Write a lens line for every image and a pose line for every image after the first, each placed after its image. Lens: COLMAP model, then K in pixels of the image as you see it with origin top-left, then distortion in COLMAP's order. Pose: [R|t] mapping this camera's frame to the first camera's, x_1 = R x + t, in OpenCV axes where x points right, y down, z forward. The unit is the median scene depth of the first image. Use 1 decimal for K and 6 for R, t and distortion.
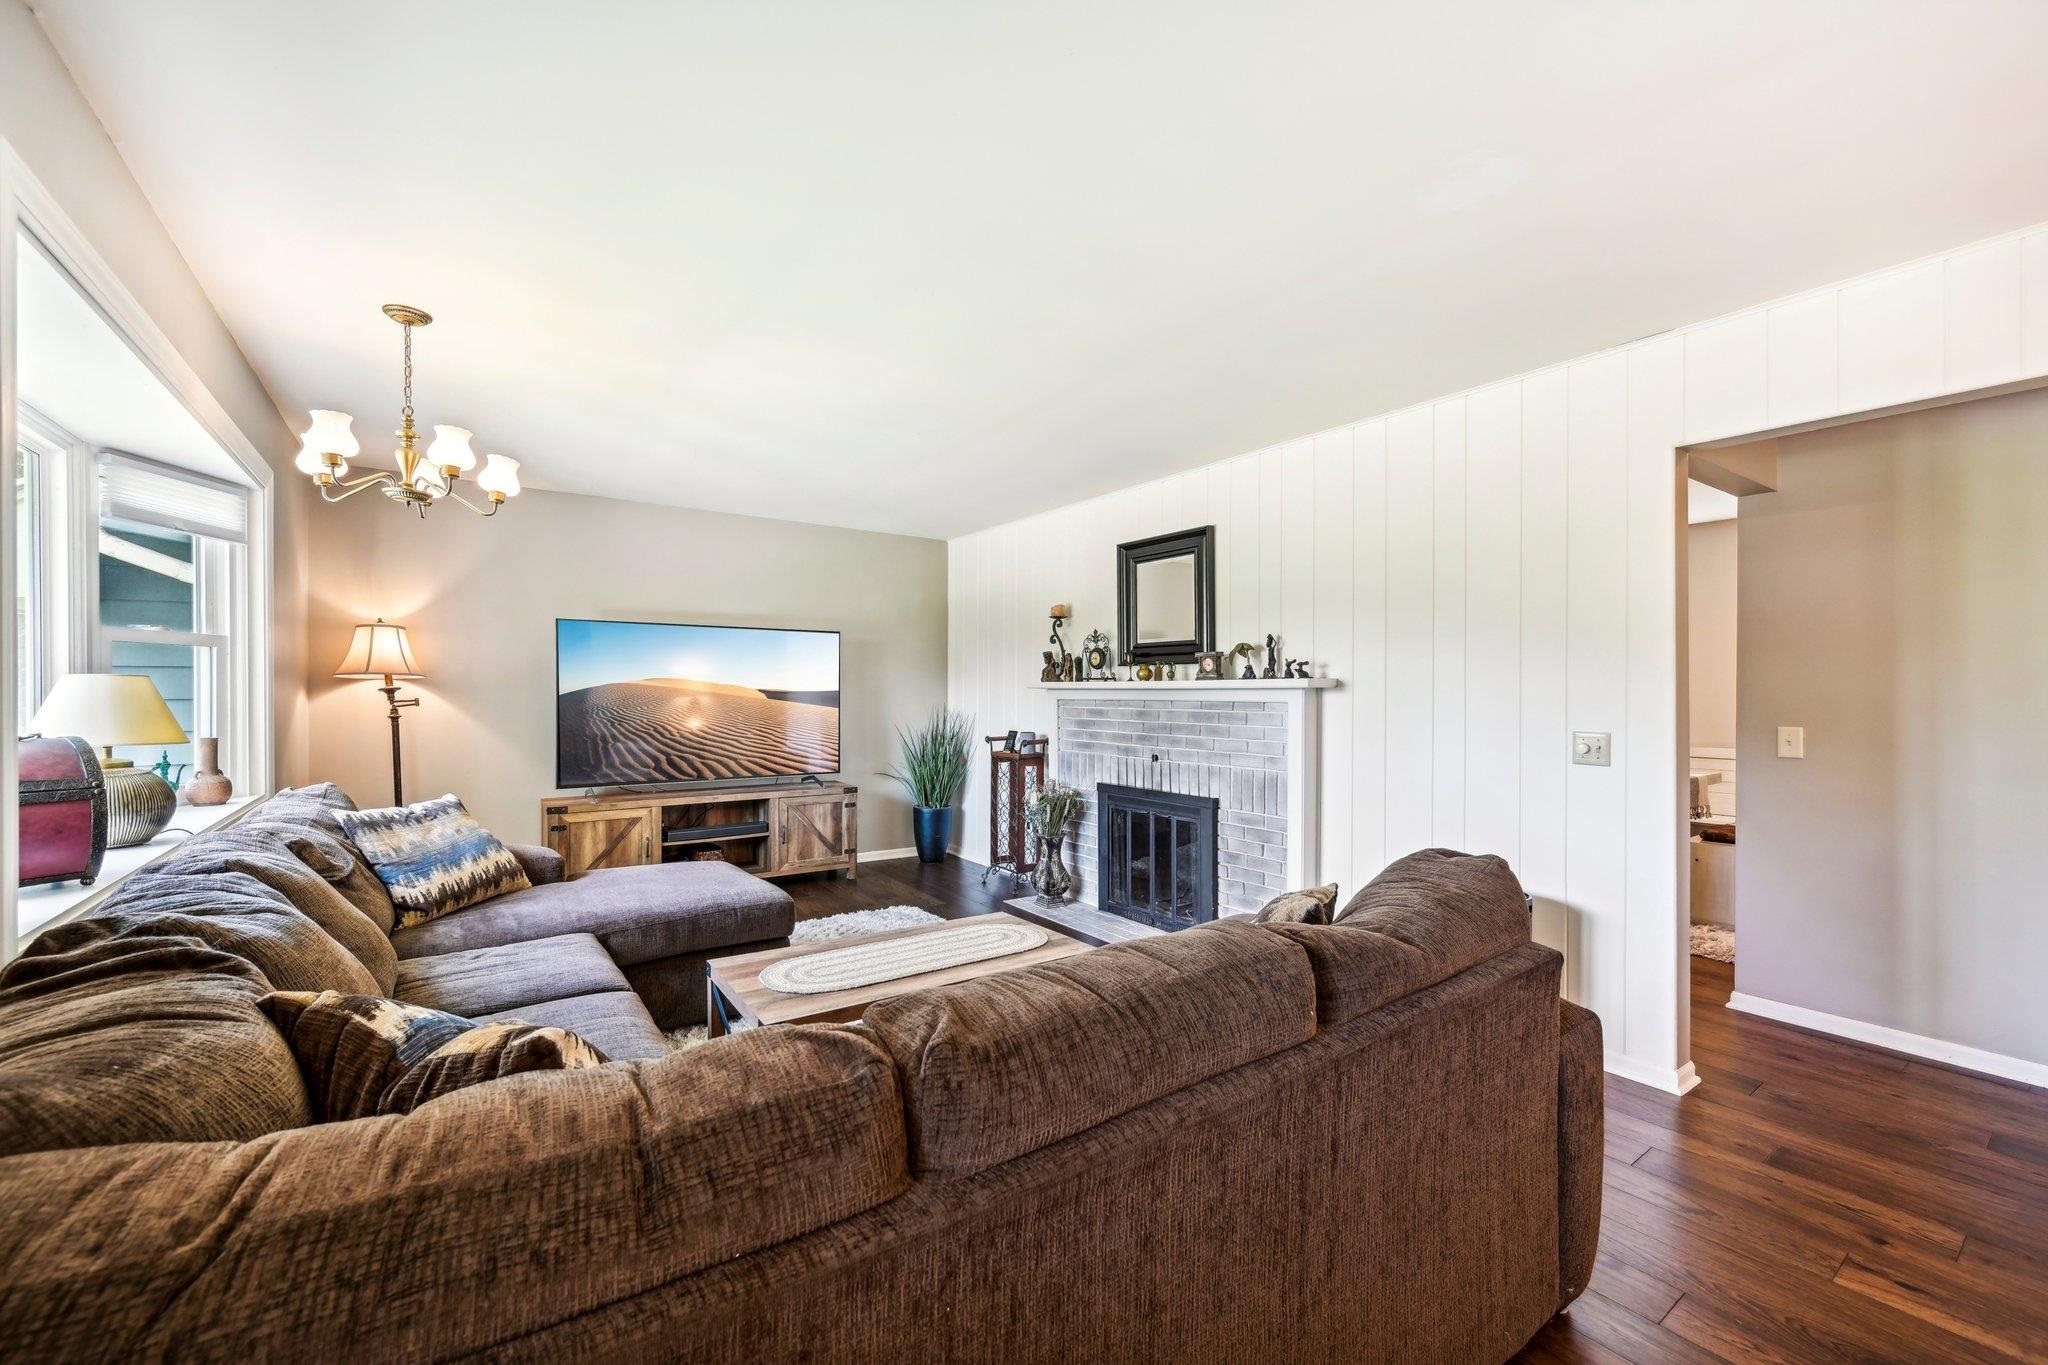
lens RADIAL K [[814.0, 0, 1029.2], [0, 814.0, 705.7], [0, 0, 1]] dist [0.000782, -0.000054]
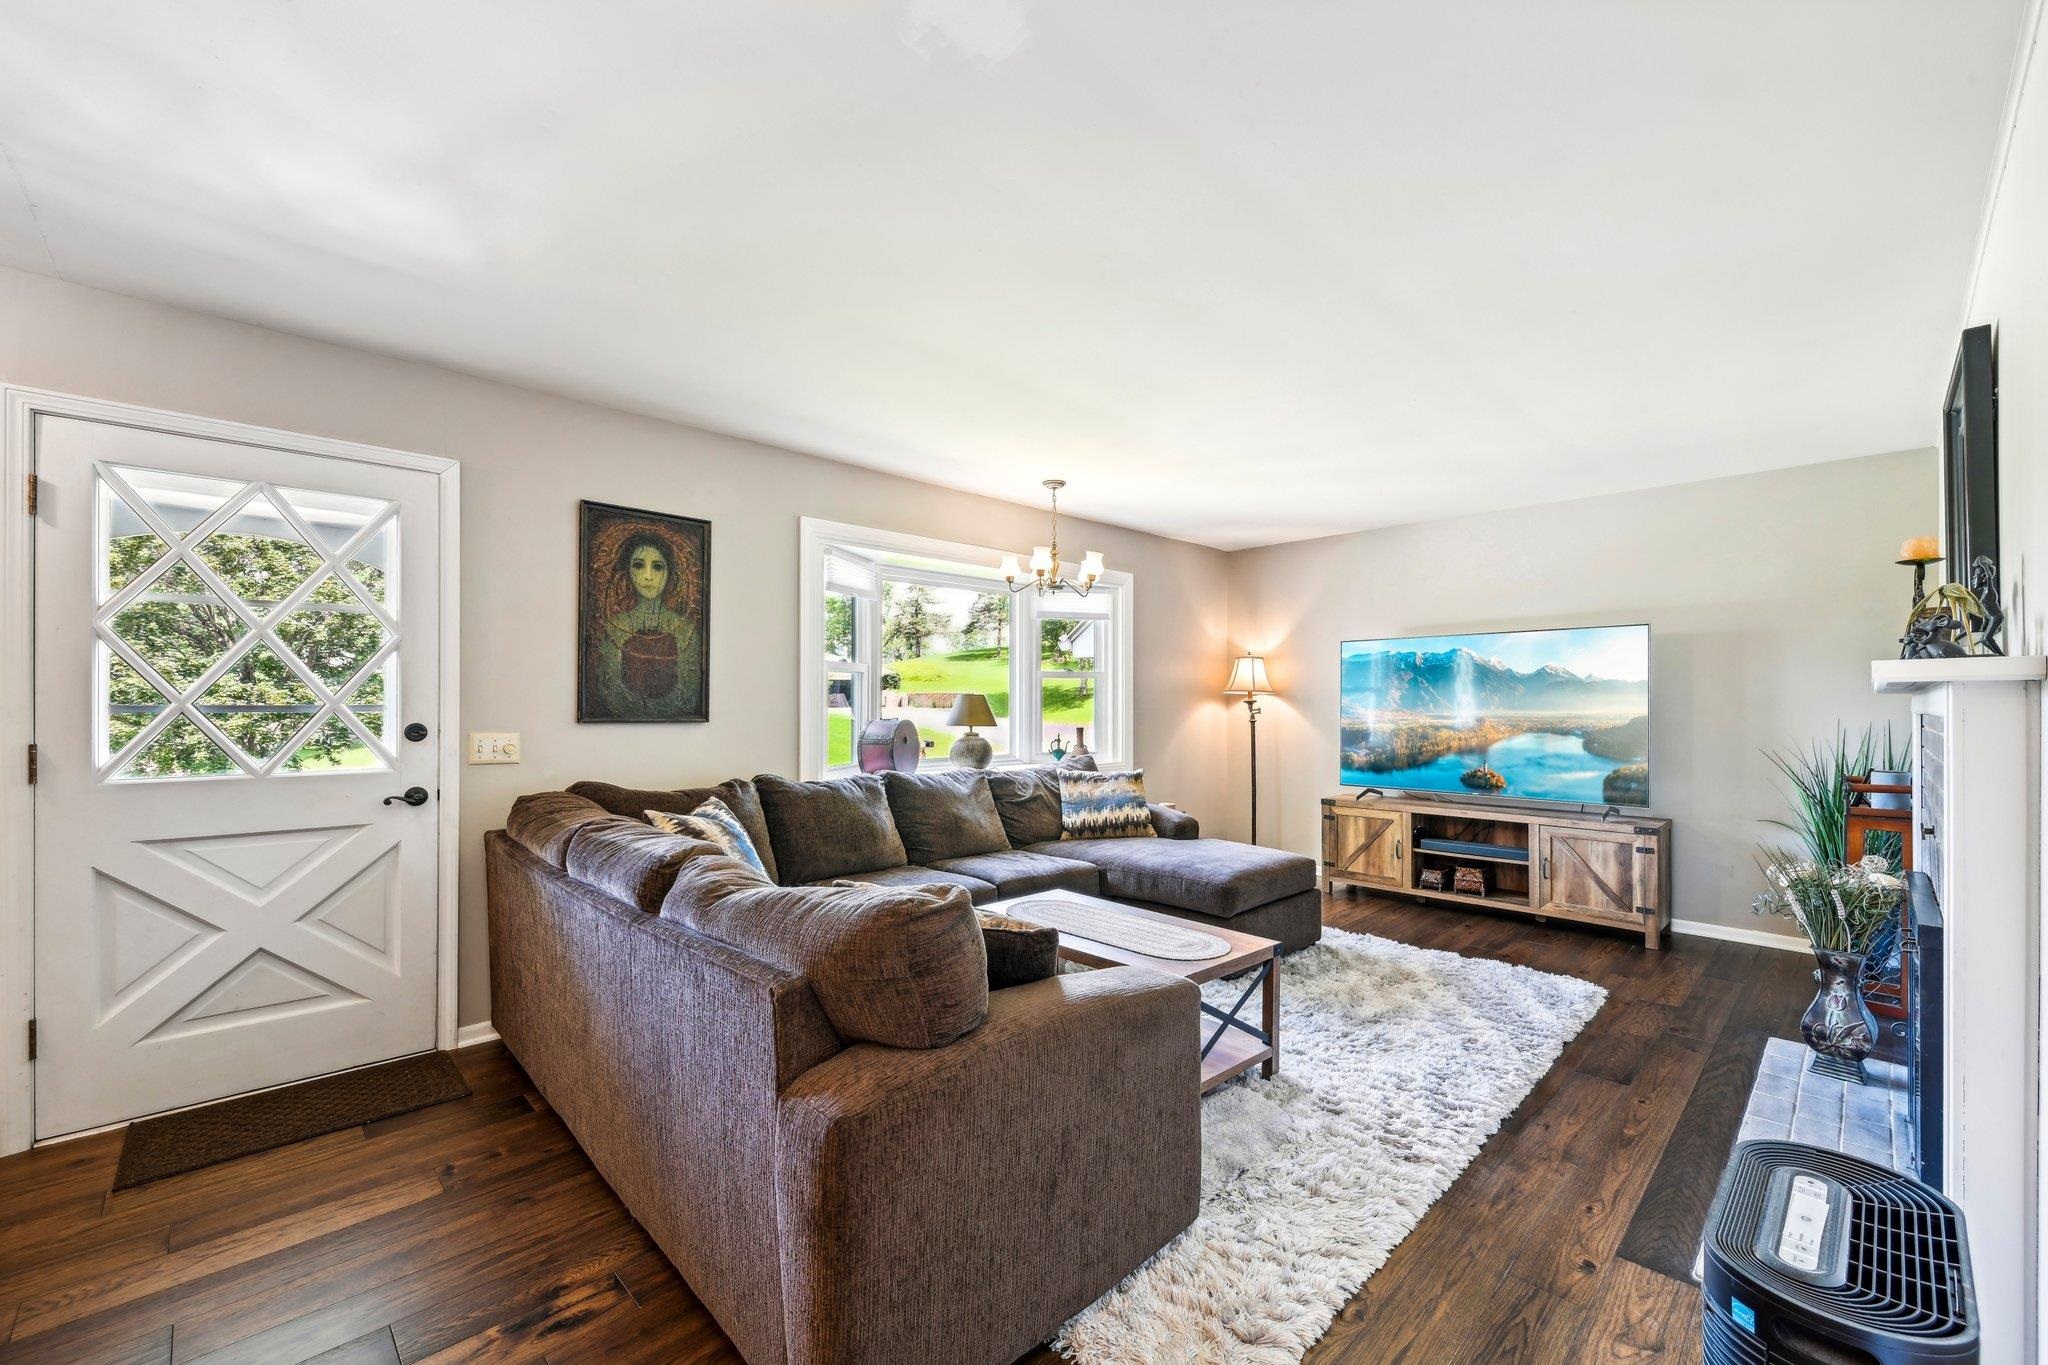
lens RADIAL K [[843.1, 0, 1048.9], [0, 843.1, 698.0], [0, 0, 1]] dist [-0.001372, 0.000513]
pose [[0.166479, -0.009884, -0.985995, 0.525933], [-0.016797, 0.999776, -0.012858, -0.001462], [0.985902, 0.018702, 0.166276, 0.352325]]
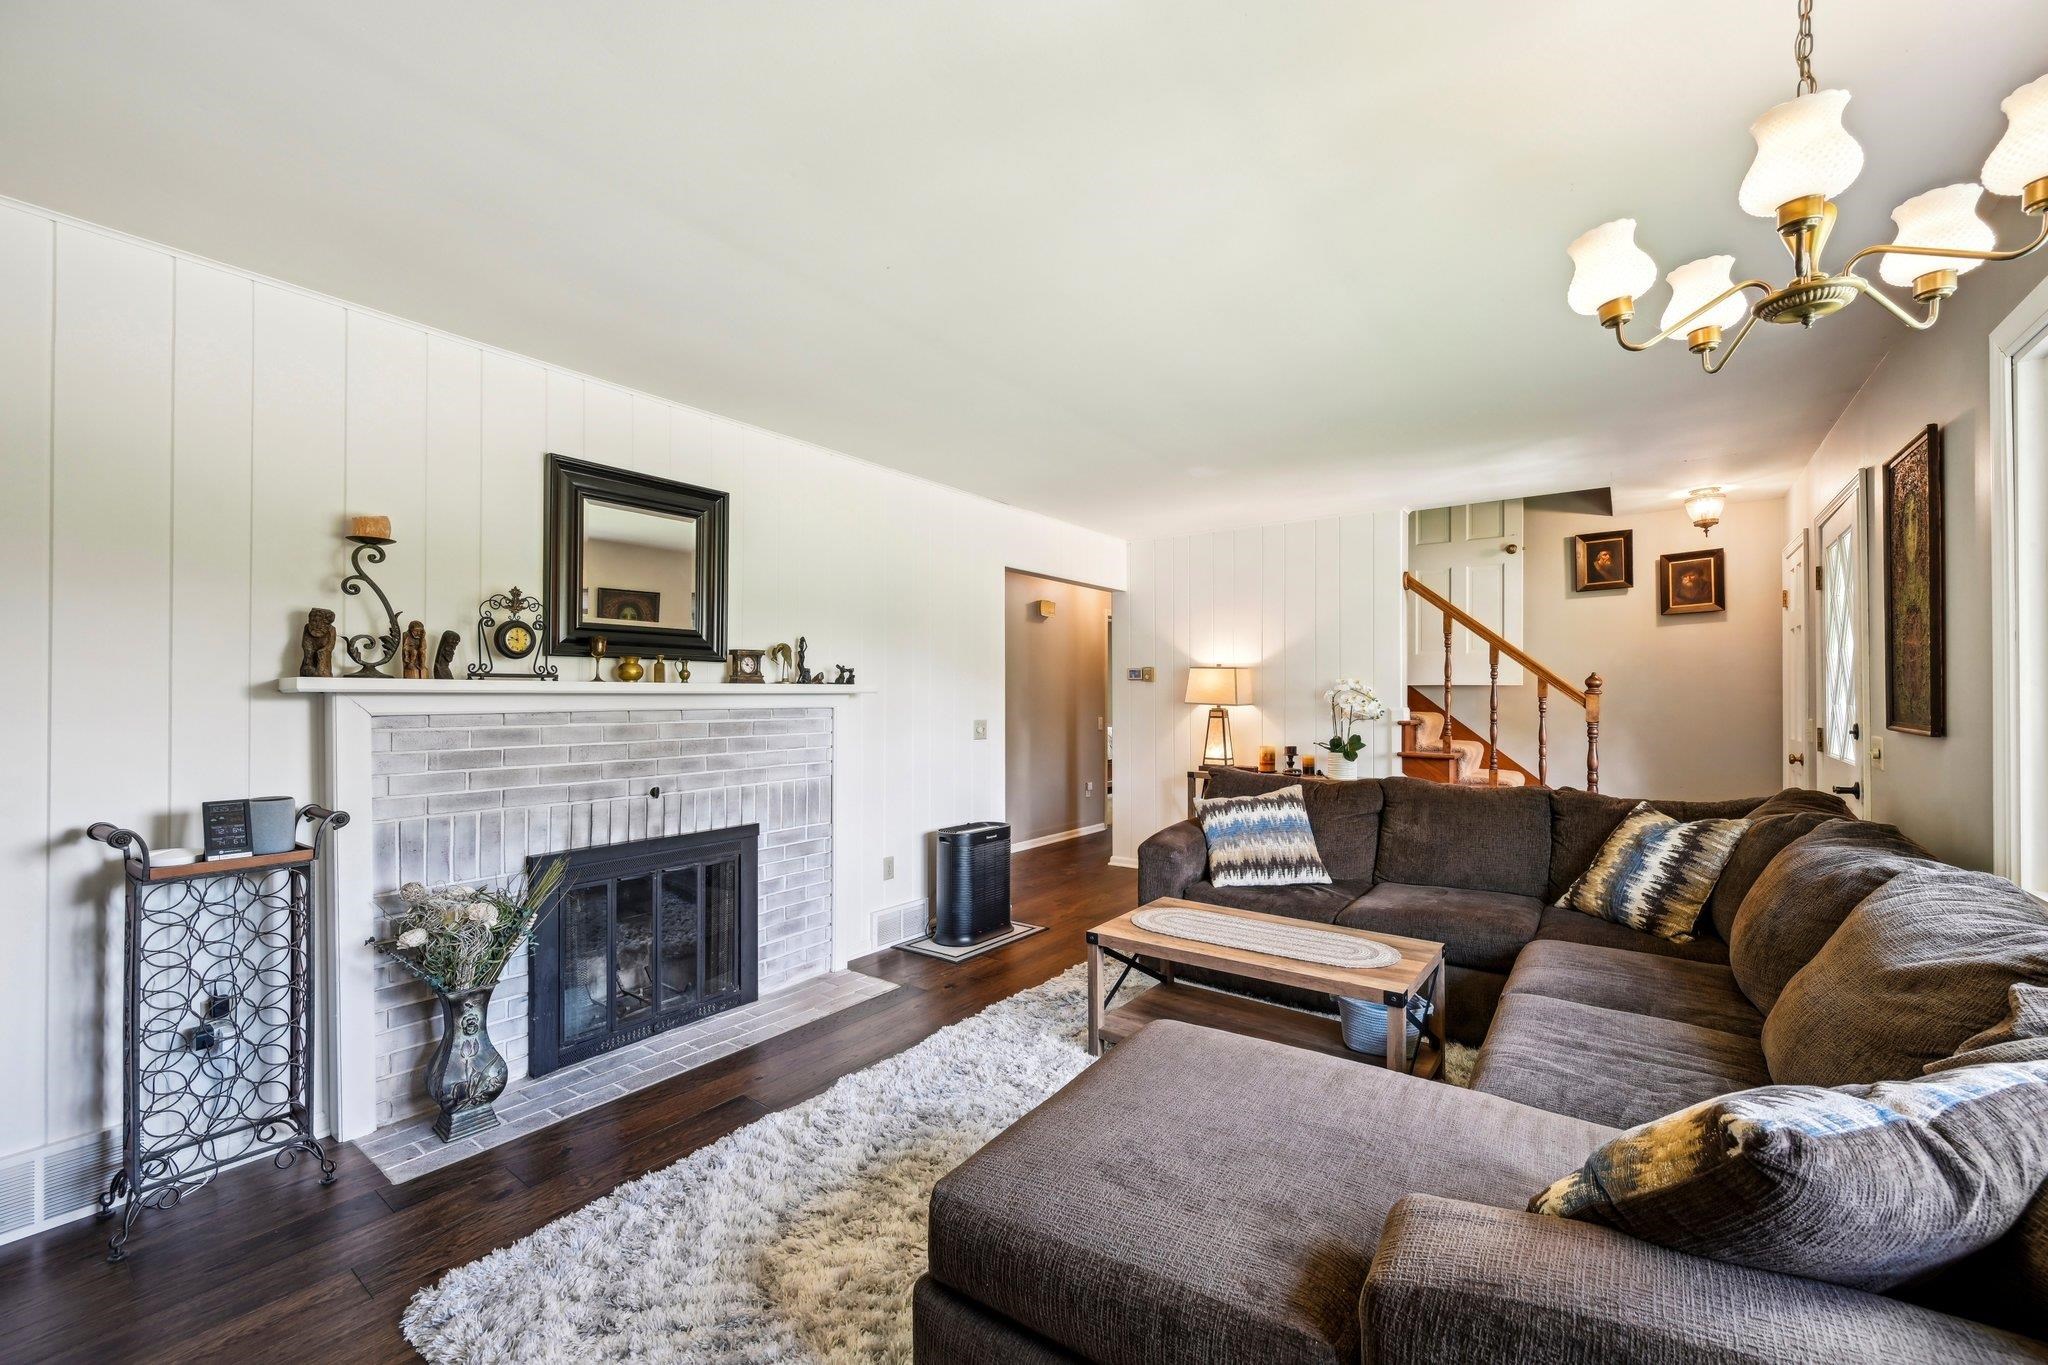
lens RADIAL K [[814.0, 0, 1029.2], [0, 814.0, 705.7], [0, 0, 1]] dist [0.000782, -0.000054]
pose [[-0.302740, -0.017844, 0.952906, -0.555210], [0.014368, 0.999626, 0.023283, -0.020208], [-0.952965, 0.020740, -0.302370, 0.822638]]
